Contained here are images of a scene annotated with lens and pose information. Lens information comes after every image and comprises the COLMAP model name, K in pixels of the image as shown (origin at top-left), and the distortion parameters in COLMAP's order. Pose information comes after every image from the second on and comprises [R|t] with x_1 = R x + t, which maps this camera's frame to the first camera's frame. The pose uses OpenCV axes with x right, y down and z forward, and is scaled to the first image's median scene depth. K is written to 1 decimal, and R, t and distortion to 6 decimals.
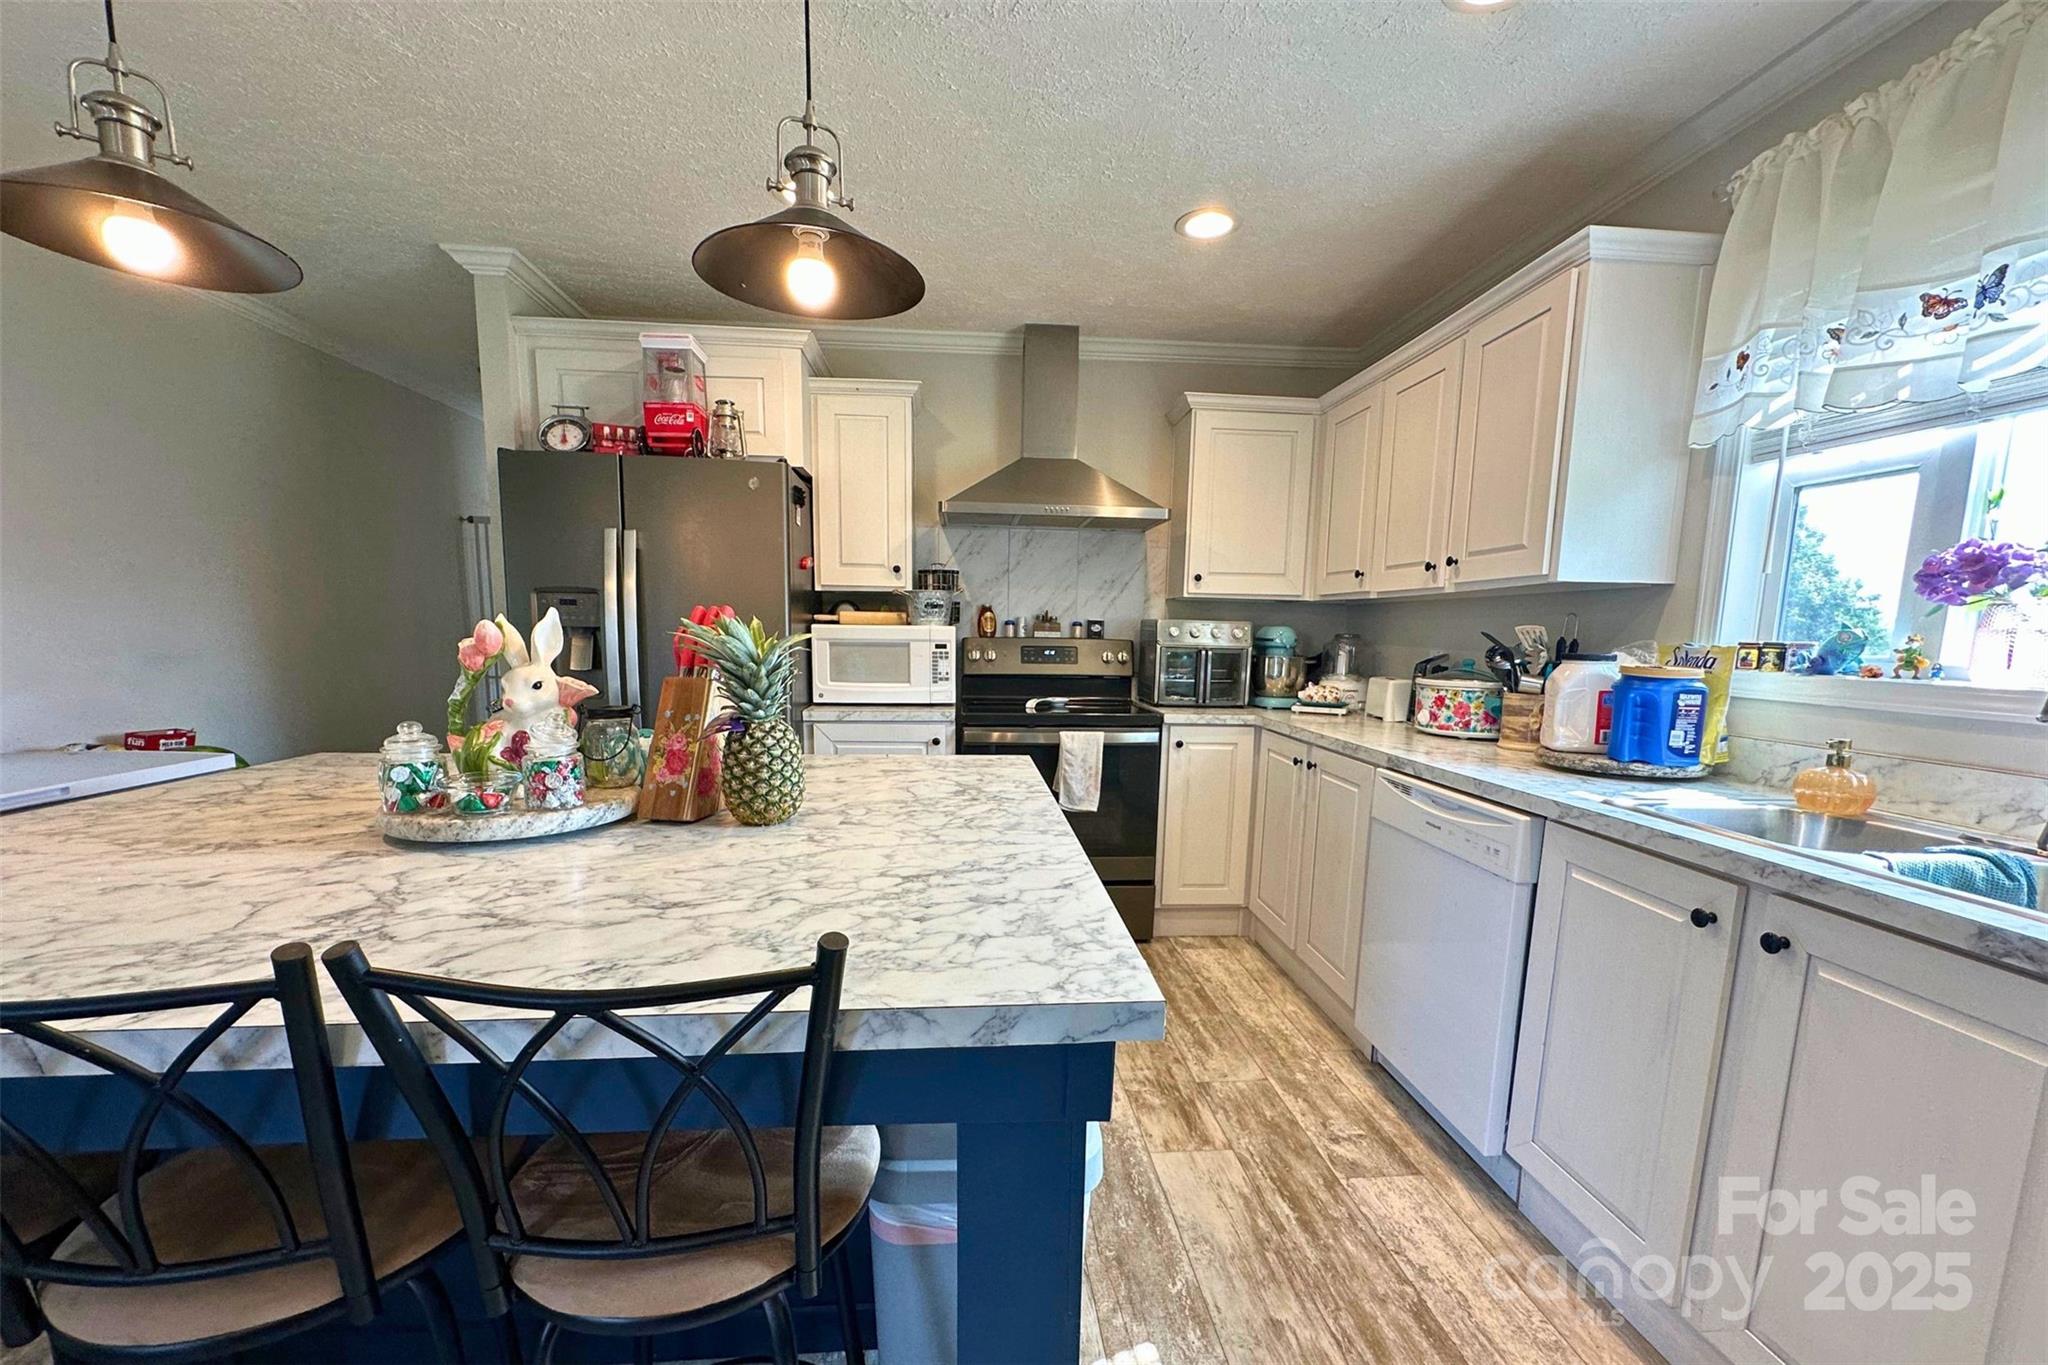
lens RADIAL K [[822.9, 0, 1093.8], [0, 822.9, 711.9], [0, 0, 1]] dist [0.013827, 0.000492]
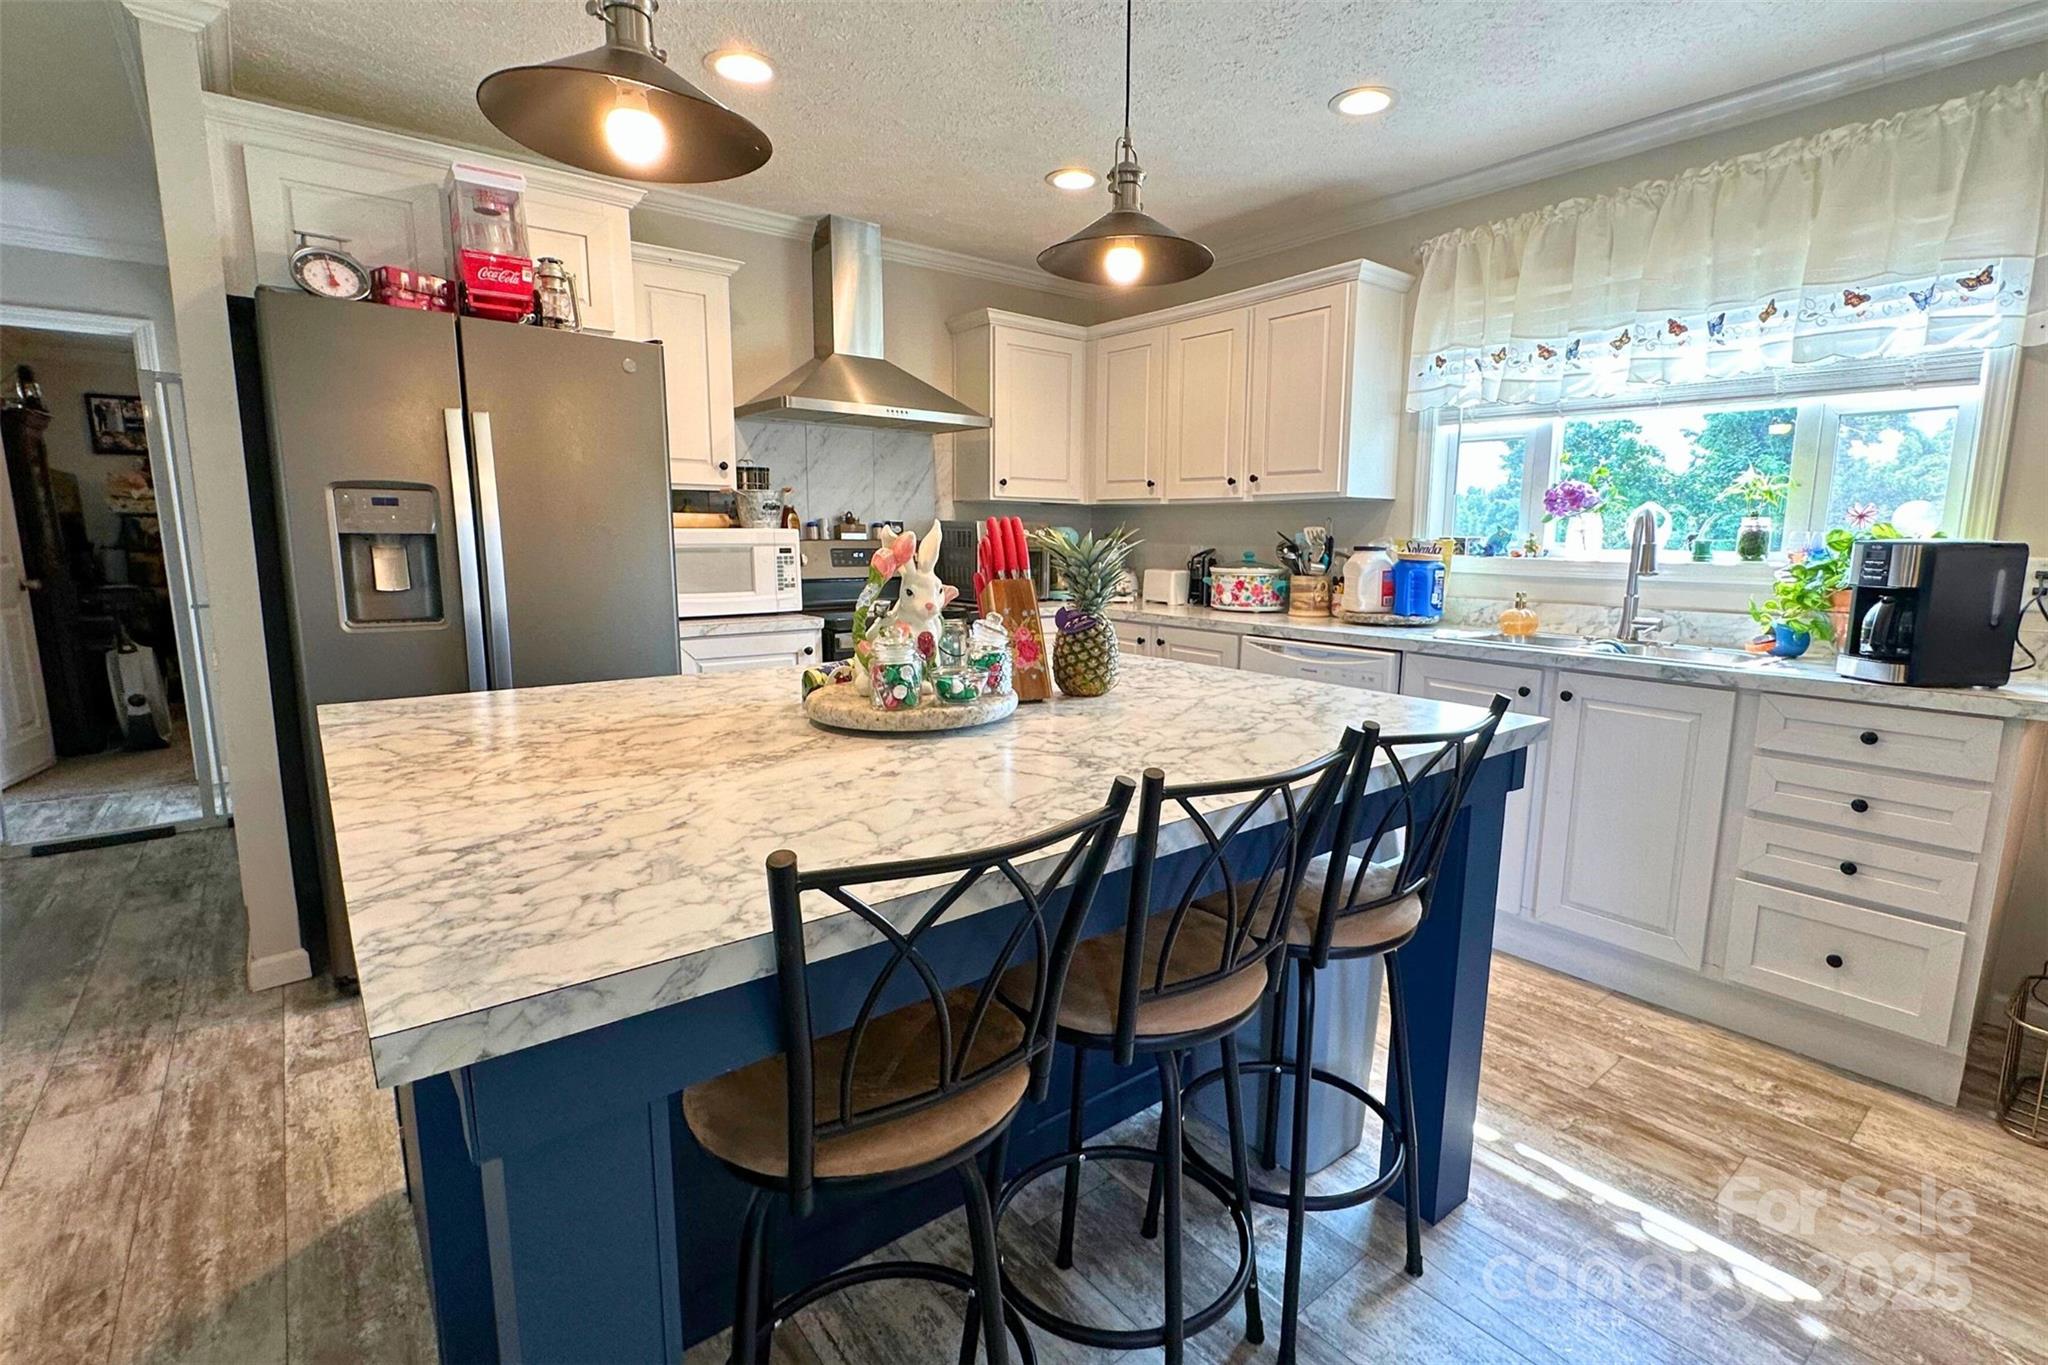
lens RADIAL K [[916.2, 0, 1031.5], [0, 916.2, 656.6], [0, 0, 1]] dist [-0.003832, 0.000416]
pose [[0.836882, -0.080751, 0.541394, -0.567529], [0.058239, 0.996580, 0.058618, -0.003158], [-0.544276, -0.017526, 0.838723, -0.040842]]
